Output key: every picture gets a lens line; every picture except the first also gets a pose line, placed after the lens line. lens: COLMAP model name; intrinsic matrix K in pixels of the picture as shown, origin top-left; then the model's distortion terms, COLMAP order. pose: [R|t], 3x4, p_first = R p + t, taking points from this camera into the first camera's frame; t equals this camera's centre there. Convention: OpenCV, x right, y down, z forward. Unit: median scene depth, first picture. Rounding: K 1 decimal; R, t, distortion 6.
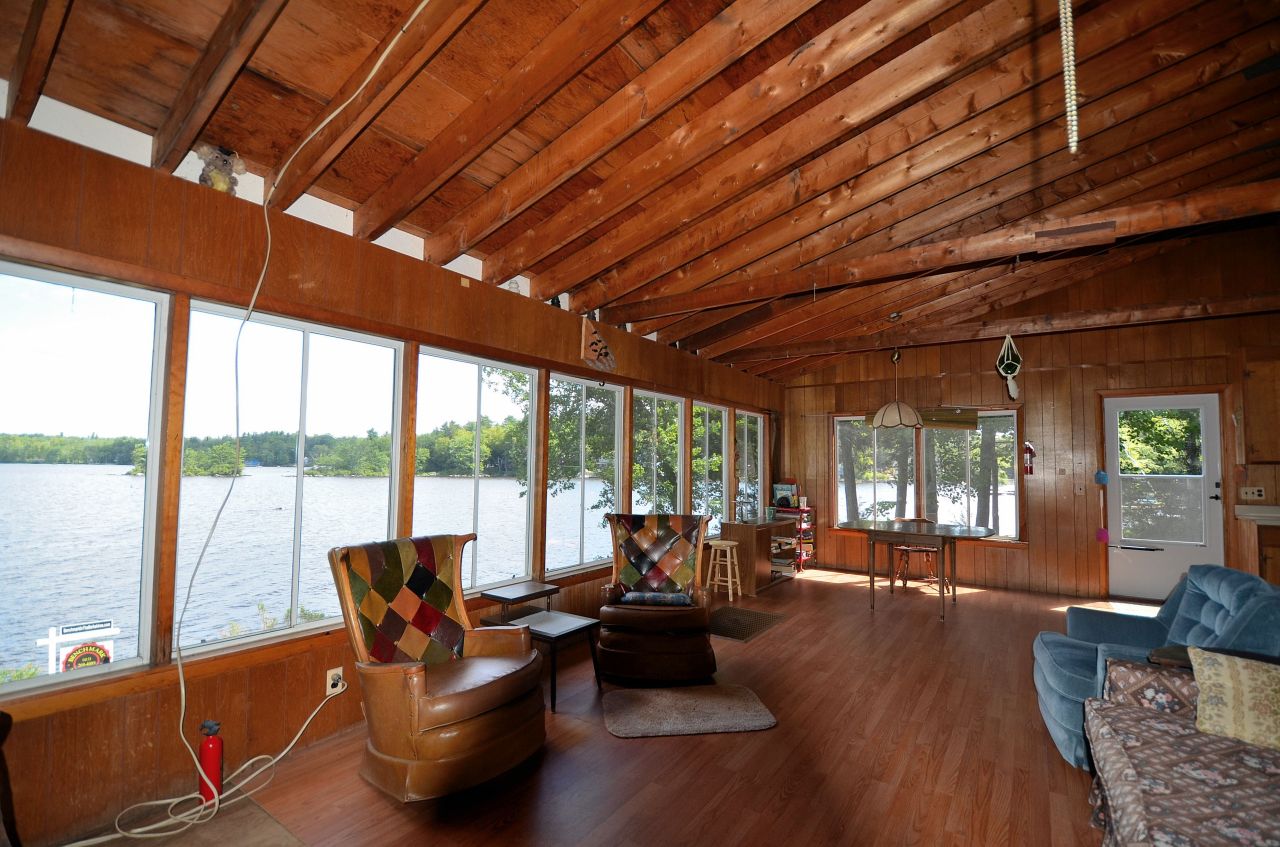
lens RADIAL K [[552.6, 0, 636.2], [0, 552.6, 437.0], [0, 0, 1]] dist [0.000041, -0.018701]
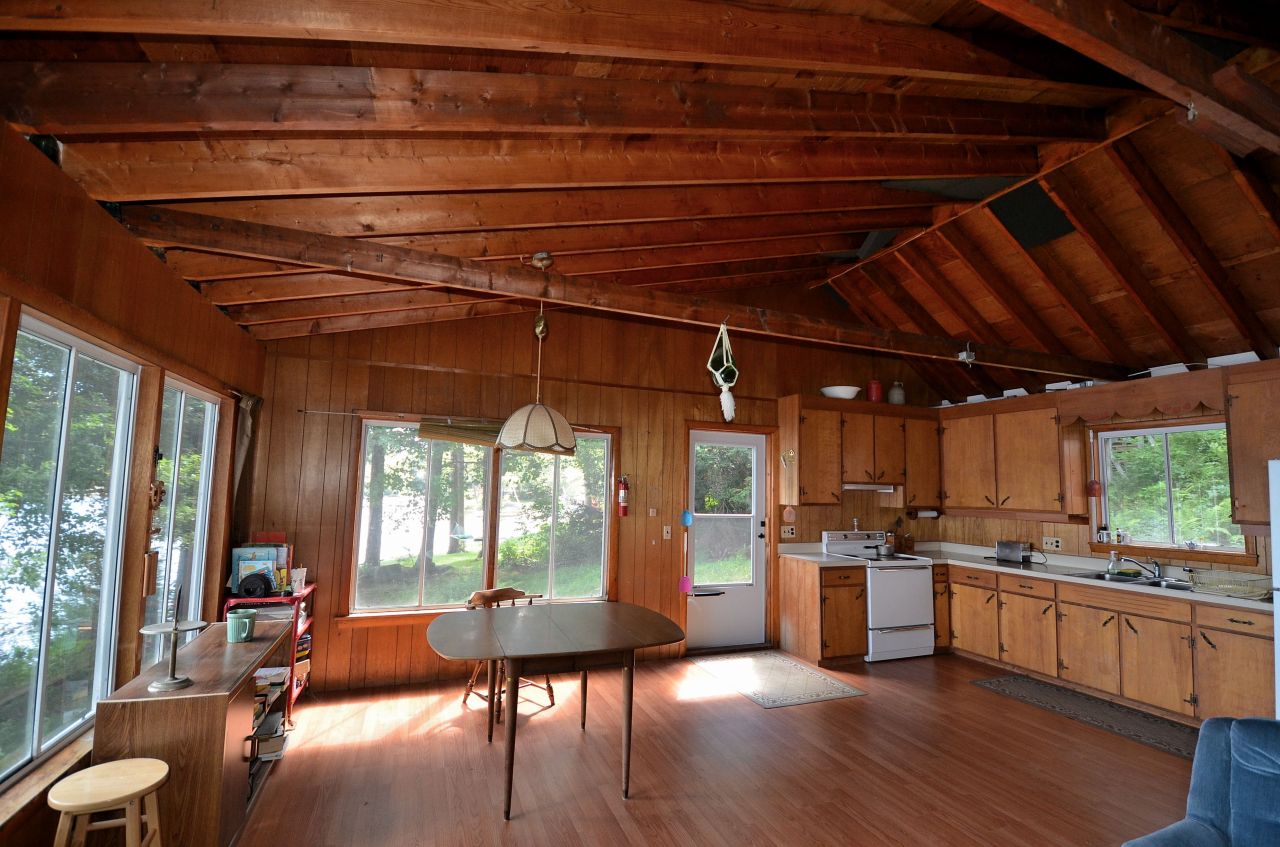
lens RADIAL K [[552.6, 0, 636.2], [0, 552.6, 437.0], [0, 0, 1]] dist [0.000041, -0.018701]
pose [[0.550539, 0.076277, 0.831317, 0.052676], [-0.061025, 0.996830, -0.051050, -0.007155], [-0.832576, -0.022626, 0.553449, 0.578532]]
